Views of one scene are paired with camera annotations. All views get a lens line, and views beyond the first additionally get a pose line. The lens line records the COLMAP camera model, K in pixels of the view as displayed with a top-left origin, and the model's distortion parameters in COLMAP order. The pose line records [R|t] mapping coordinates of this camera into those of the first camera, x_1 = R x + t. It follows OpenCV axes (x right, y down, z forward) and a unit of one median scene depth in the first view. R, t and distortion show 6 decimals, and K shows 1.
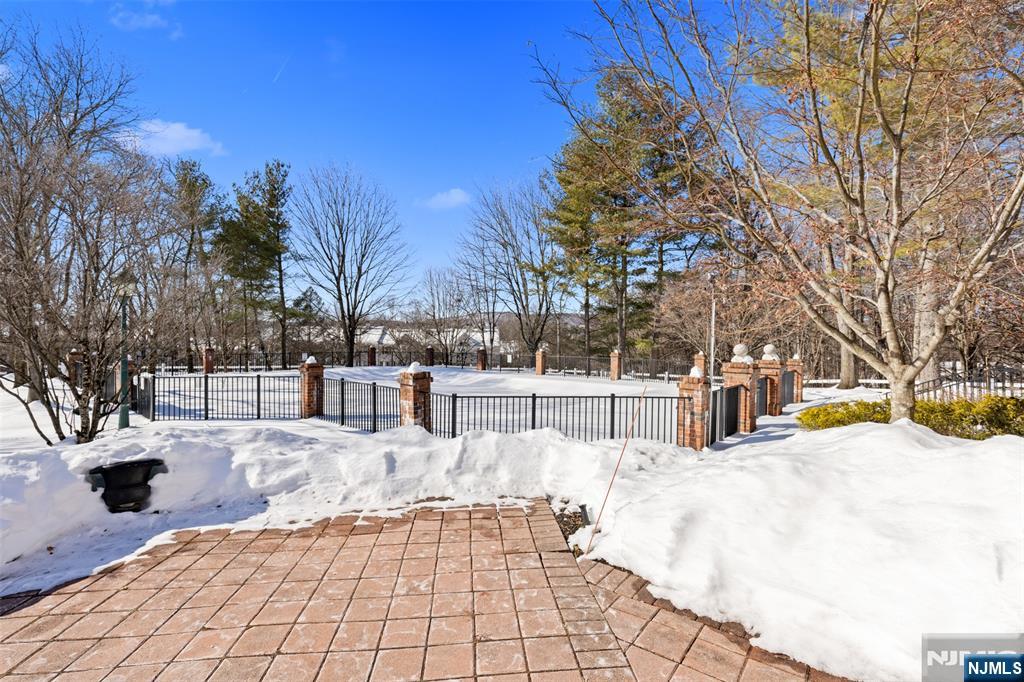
lens RADIAL K [[461.7, 0, 513.7], [0, 461.7, 334.1], [0, 0, 1]] dist [0.002651, -0.000018]
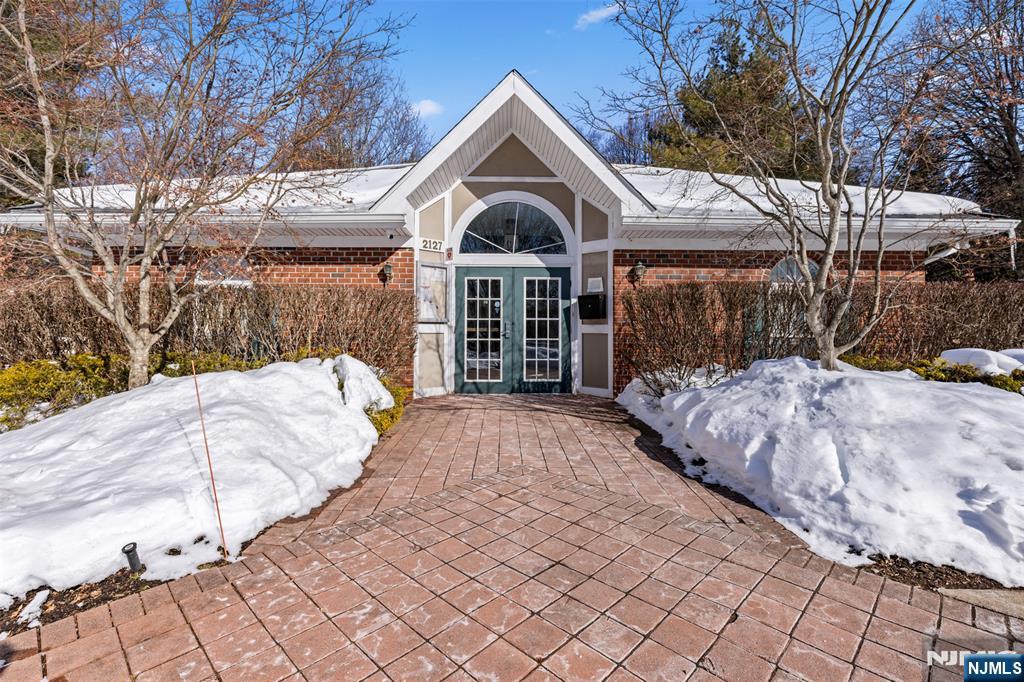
lens RADIAL K [[461.7, 0, 513.7], [0, 461.7, 334.1], [0, 0, 1]] dist [0.002651, -0.000018]
pose [[-0.641078, -0.021917, 0.767163, -1.059947], [-0.012004, 0.999756, 0.018531, 0.044248], [-0.767382, 0.002671, -0.641185, 1.428637]]
